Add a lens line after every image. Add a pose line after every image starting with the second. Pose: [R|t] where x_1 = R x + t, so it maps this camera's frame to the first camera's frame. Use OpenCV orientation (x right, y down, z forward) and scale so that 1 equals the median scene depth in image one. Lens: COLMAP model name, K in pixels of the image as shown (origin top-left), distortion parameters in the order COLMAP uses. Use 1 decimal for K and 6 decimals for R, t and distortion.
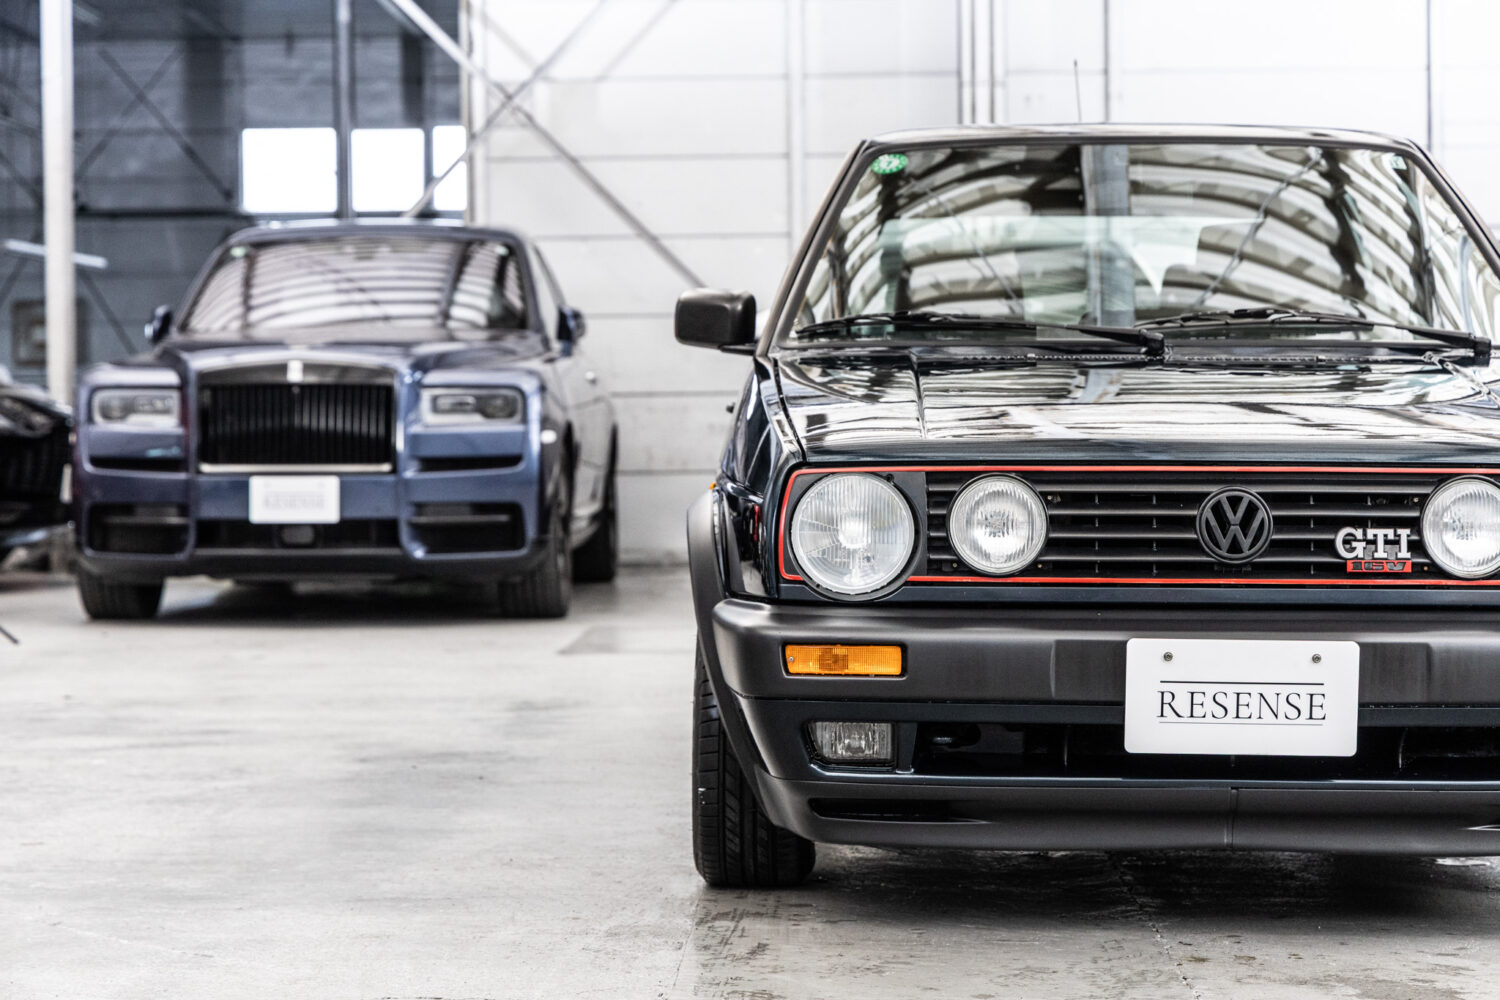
lens RADIAL K [[3402.8, 0, 742.6], [0, 3402.8, 488.7], [0, 0, 1]] dist [0.046224, 0.000000]
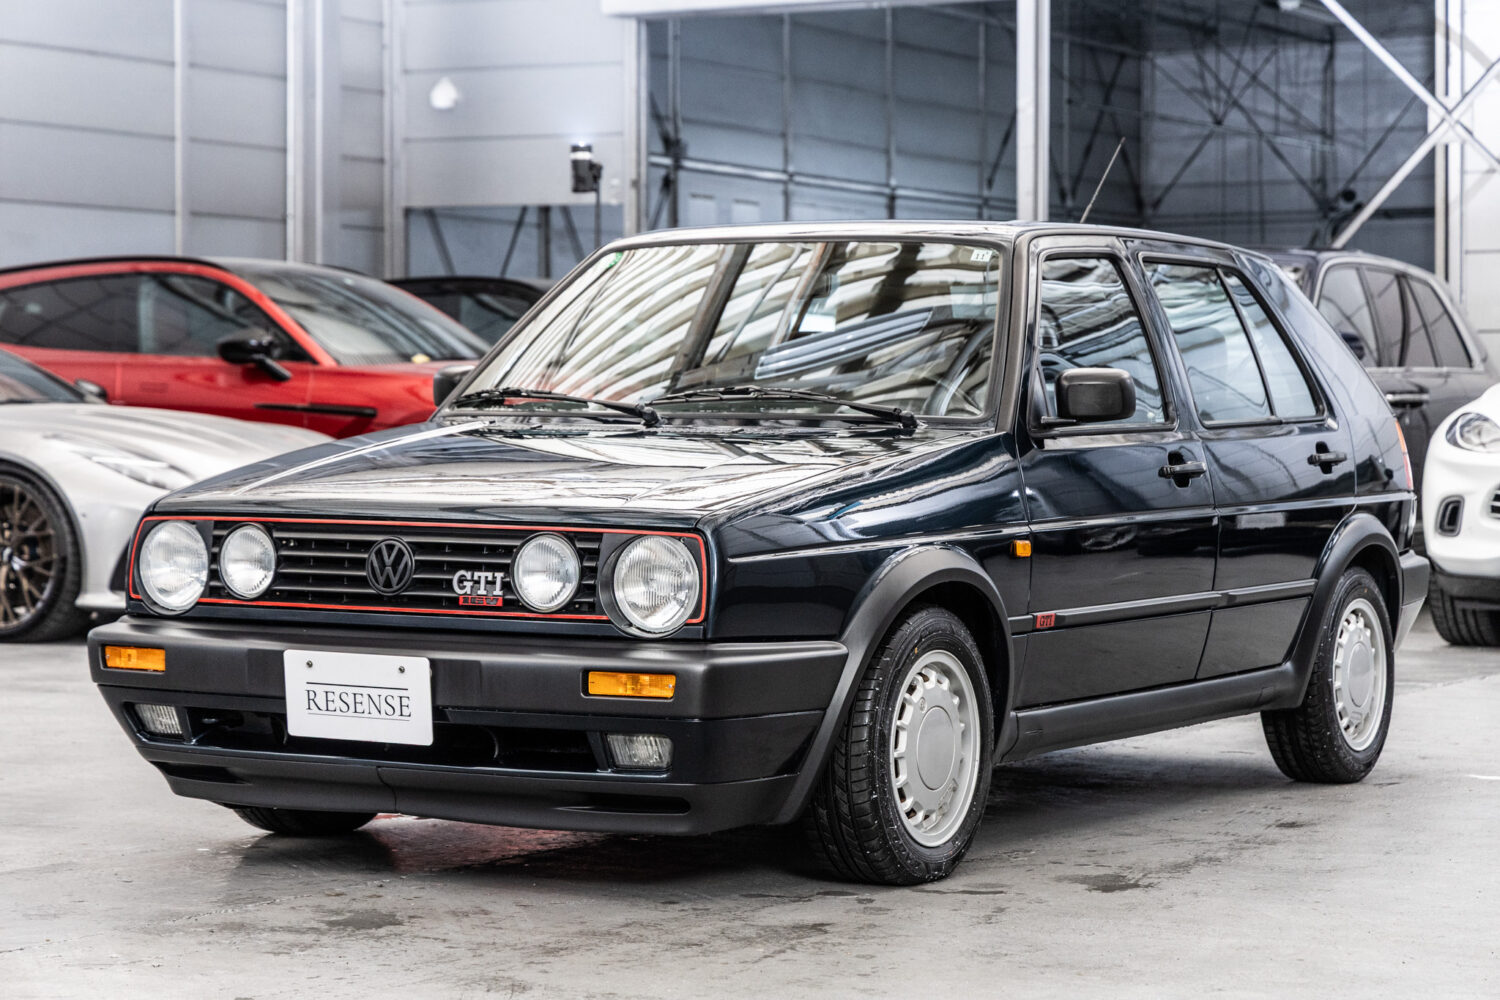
lens RADIAL K [[3701.4, 0, 743.7], [0, 3701.4, 499.7], [0, 0, 1]] dist [0.092622, 0.000000]
pose [[0.883965, 0.017445, -0.467227, 0.922753], [-0.019161, 0.999816, 0.001080, -0.018863], [0.467160, 0.007998, 0.884137, -0.191703]]
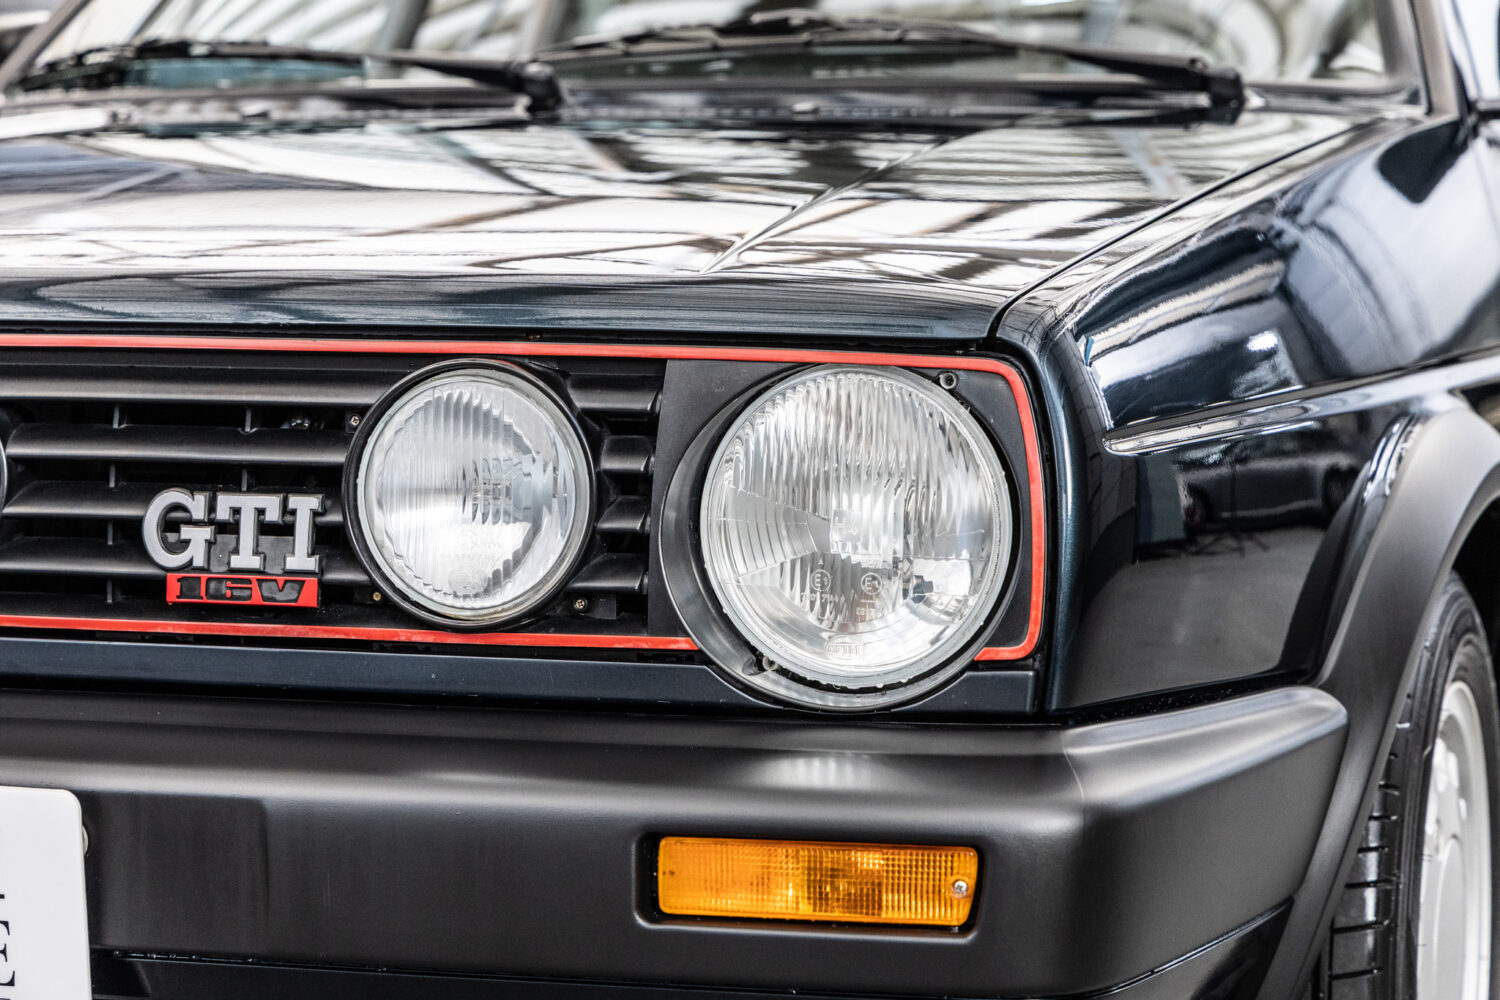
lens RADIAL K [[3427.3, 0, 754.0], [0, 3427.3, 496.9], [0, 0, 1]] dist [0.088229, 0.000000]
pose [[0.953141, 0.019171, -0.301920, 0.359222], [-0.009613, 0.999405, 0.033112, -0.001536], [0.302375, -0.028658, 0.952758, 0.638176]]
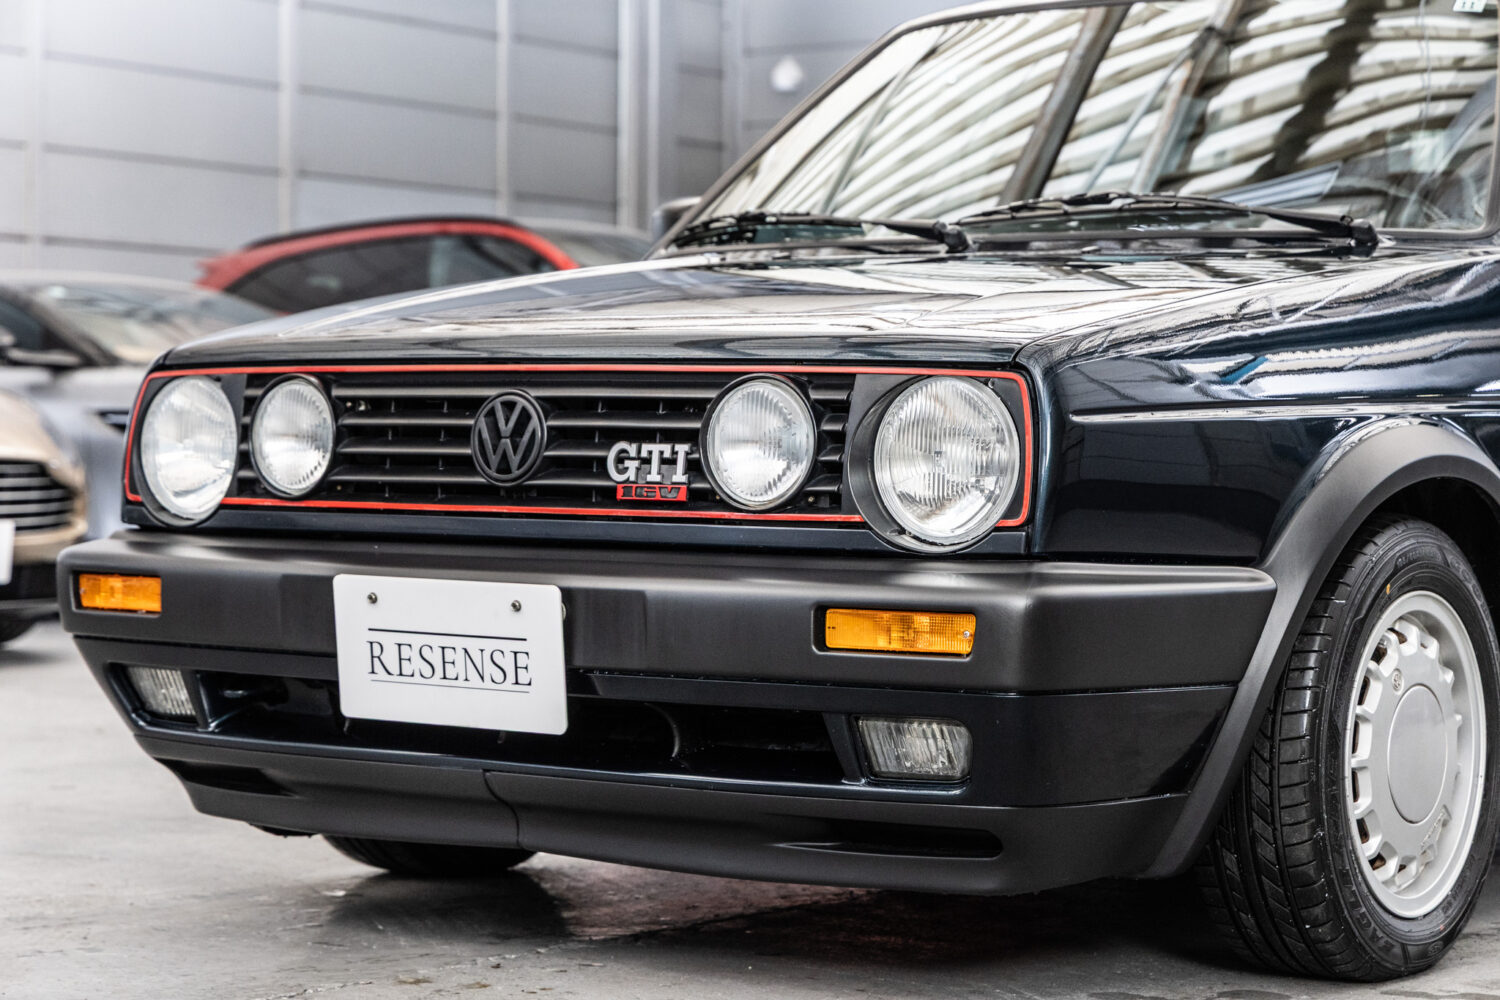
lens RADIAL K [[3427.3, 0, 758.8], [0, 3427.3, 502.3], [0, 0, 1]] dist [0.088229, 0.000000]
pose [[0.832752, 0.016582, -0.553397, 0.628523], [-0.025619, 0.999635, -0.008598, 0.030710], [0.553053, 0.021337, 0.832873, 0.369877]]
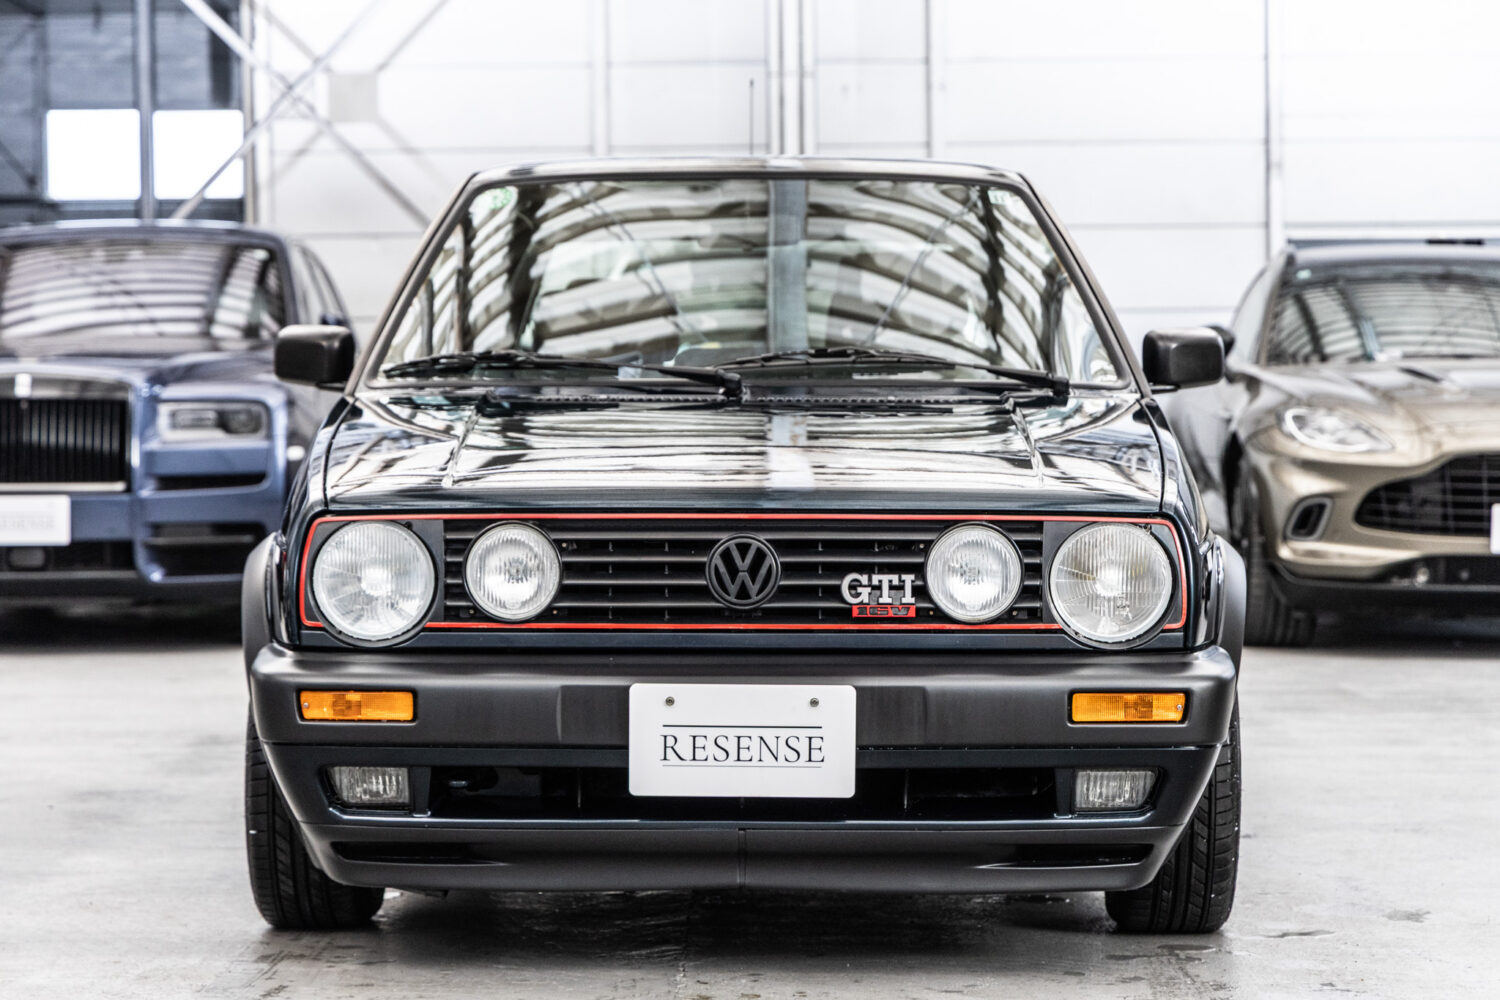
lens RADIAL K [[3701.4, 0, 758.5], [0, 3701.4, 492.1], [0, 0, 1]] dist [0.092622, 0.000000]
pose [[0.999594, -0.002241, 0.028395, 0.116909], [0.002210, 0.999997, 0.001117, -0.014284], [-0.028397, -0.001054, 0.999596, -0.108668]]
